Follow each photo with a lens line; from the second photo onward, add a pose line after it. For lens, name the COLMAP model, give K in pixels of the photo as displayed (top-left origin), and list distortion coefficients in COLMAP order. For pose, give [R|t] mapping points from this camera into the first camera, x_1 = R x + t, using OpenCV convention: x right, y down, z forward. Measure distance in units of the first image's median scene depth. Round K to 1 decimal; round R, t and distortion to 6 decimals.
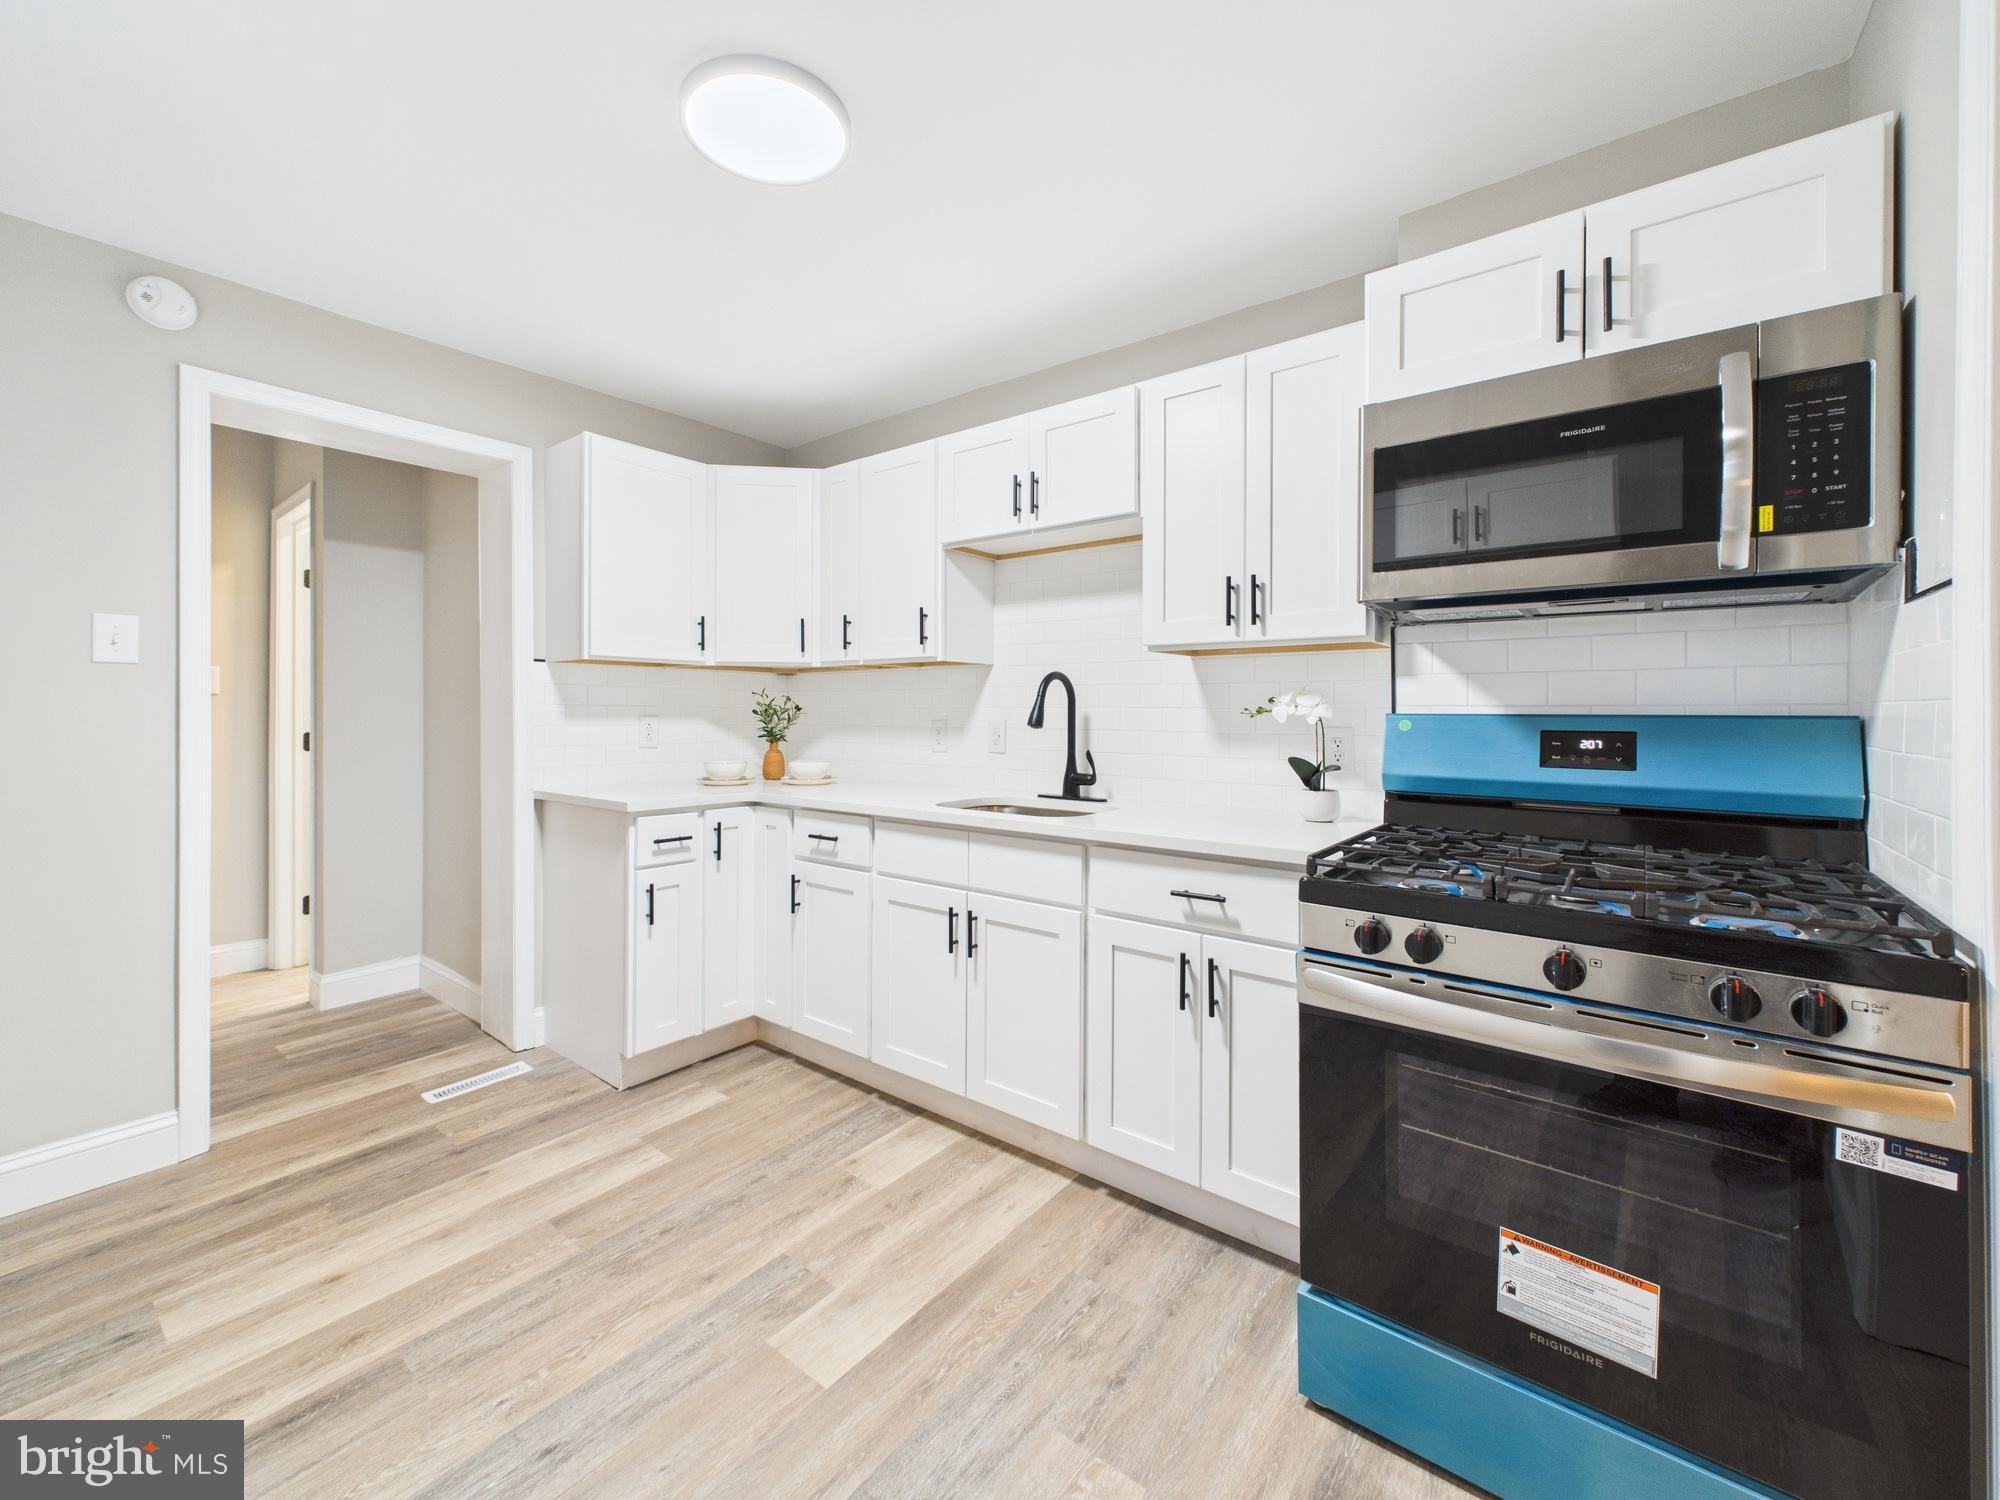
lens RADIAL K [[806.4, 0, 998.3], [0, 806.4, 705.8], [0, 0, 1]] dist [0.000843, 0.000031]
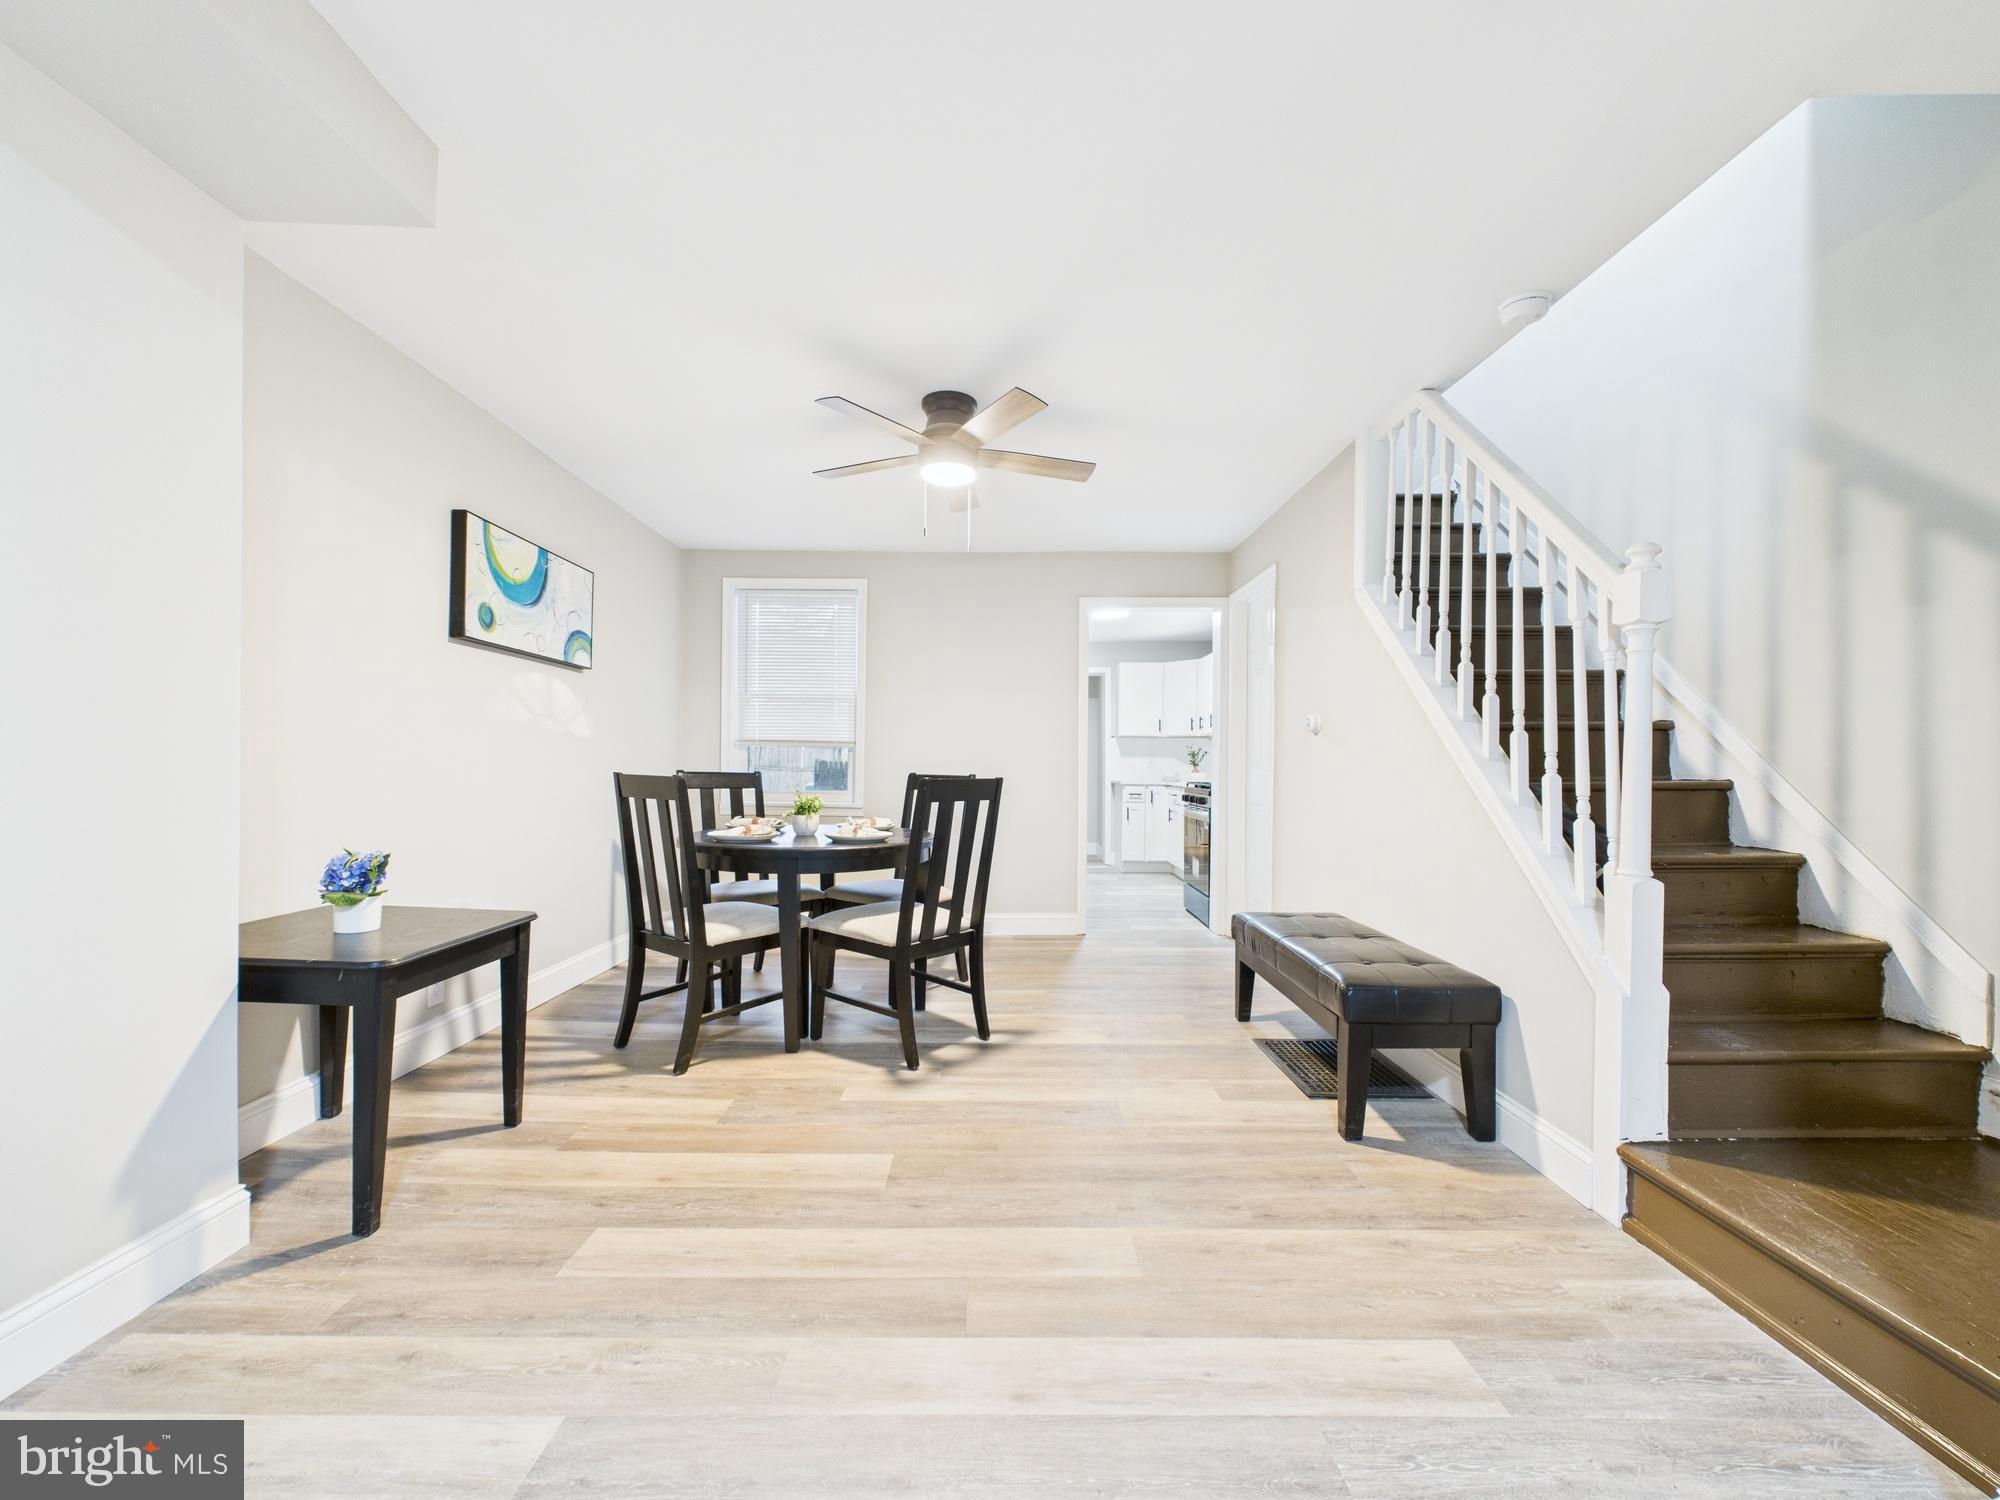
lens RADIAL K [[806.2, 0, 1004.2], [0, 806.2, 774.3], [0, 0, 1]] dist [0.001628, 0.000265]
pose [[0.619354, 0.008297, -0.785068, 2.089353], [-0.000589, 0.999949, 0.010104, 0.070403], [0.785112, -0.005796, 0.619327, -1.602766]]
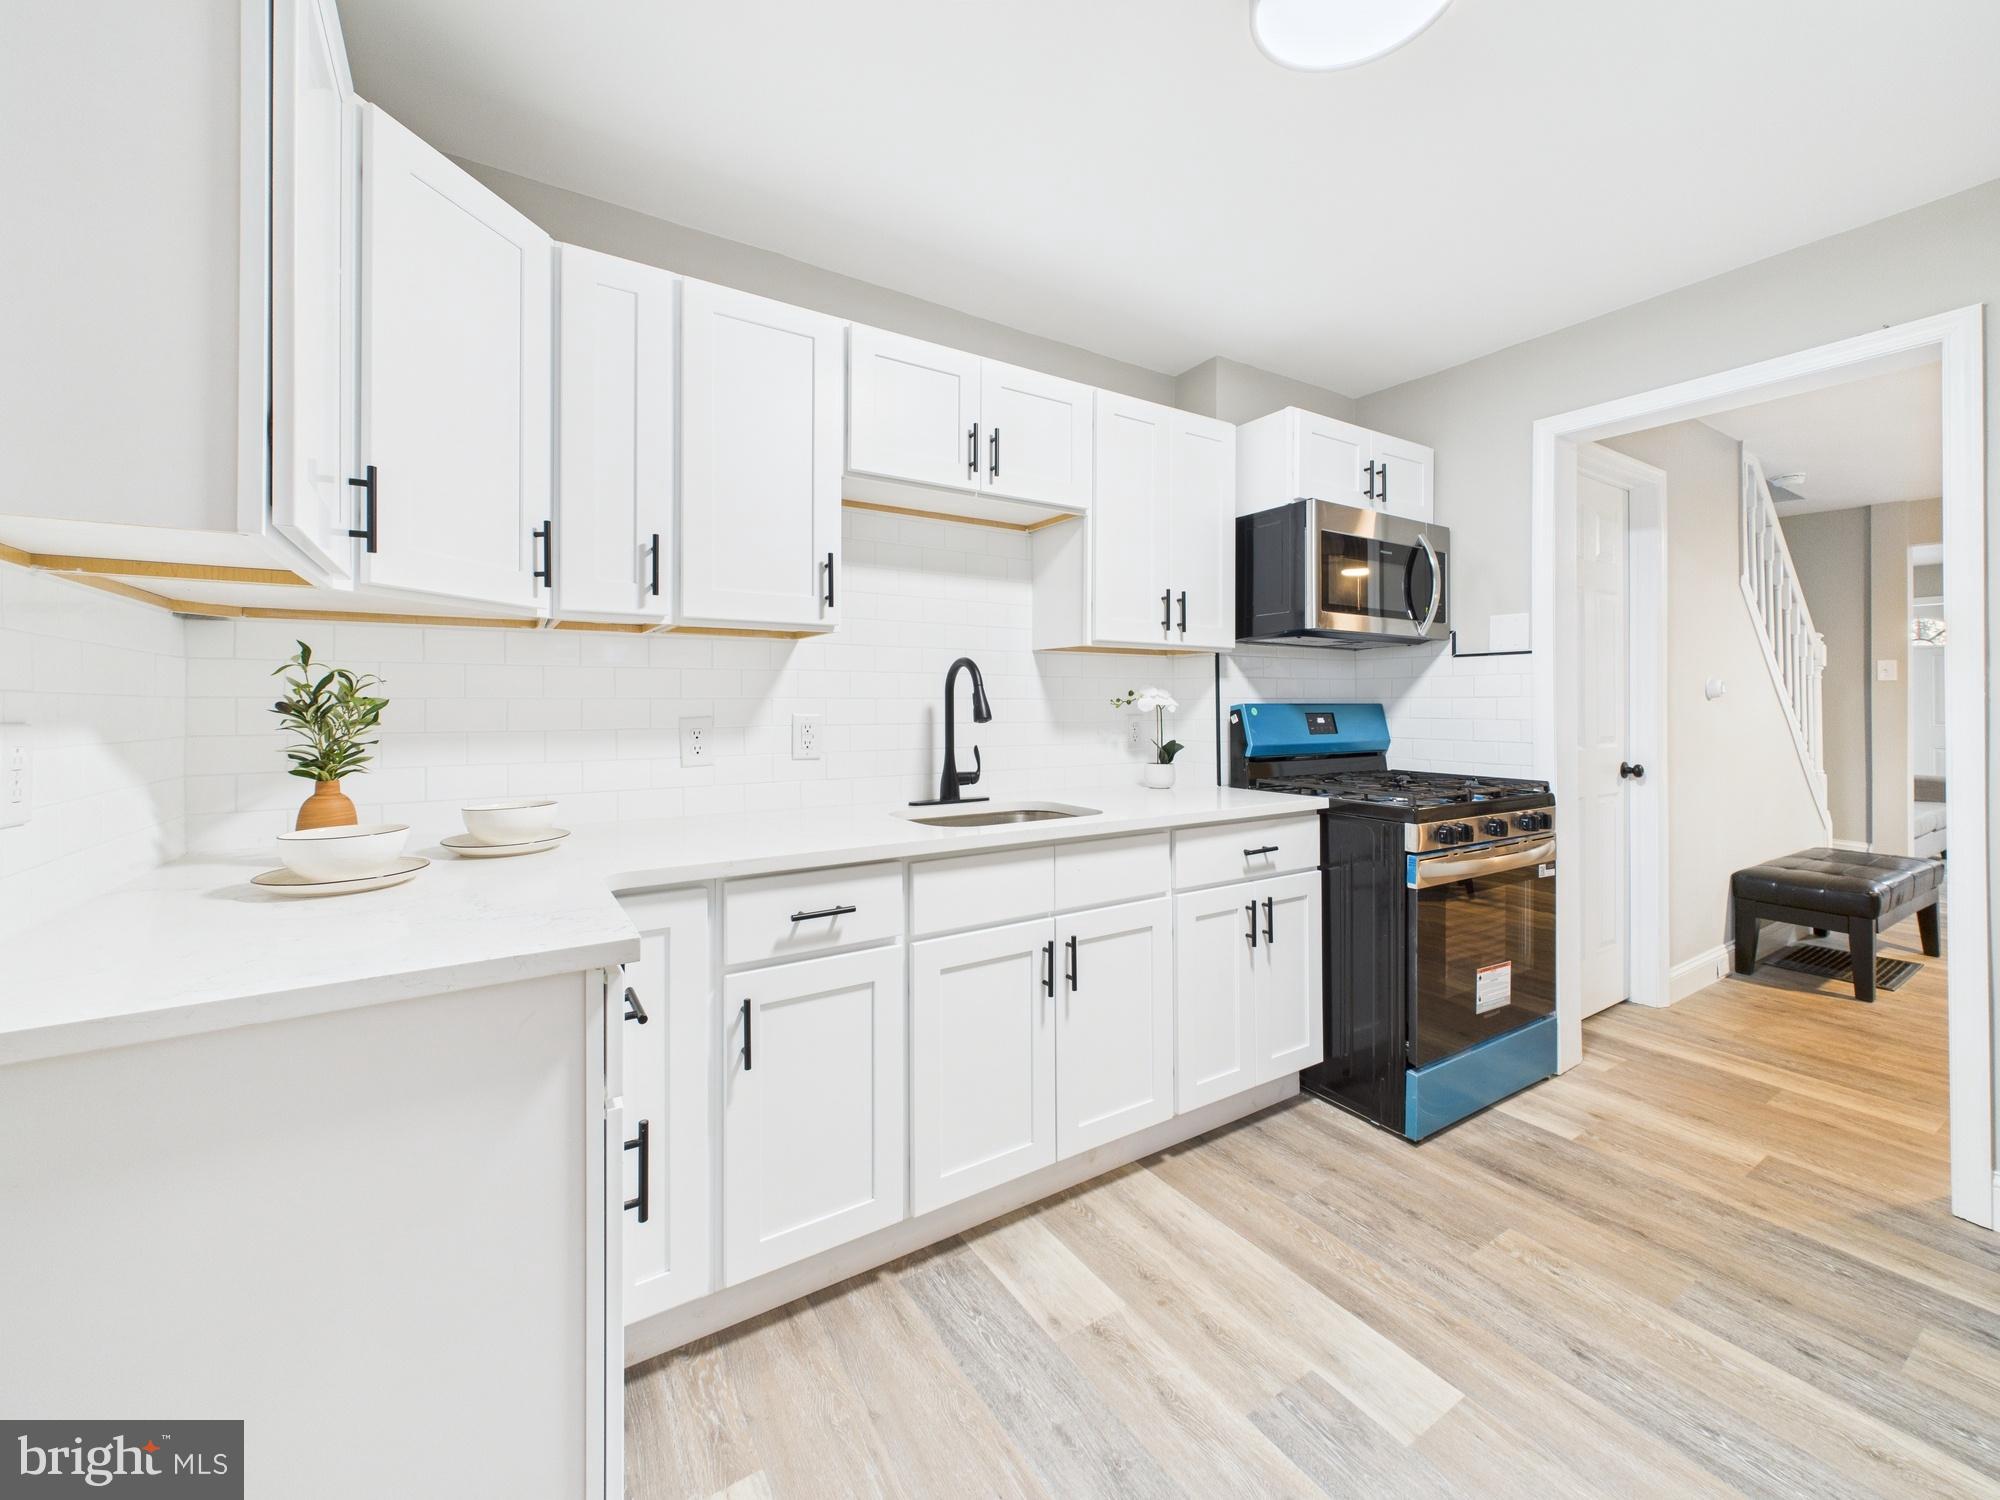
lens RADIAL K [[805.6, 0, 1000.6], [0, 805.6, 695.1], [0, 0, 1]] dist [0.000738, 0.000222]
pose [[0.336503, 0.005358, 0.941667, -0.899651], [-0.003972, 0.999983, -0.004271, 0.002116], [-0.941674, -0.002303, 0.336518, 0.814817]]
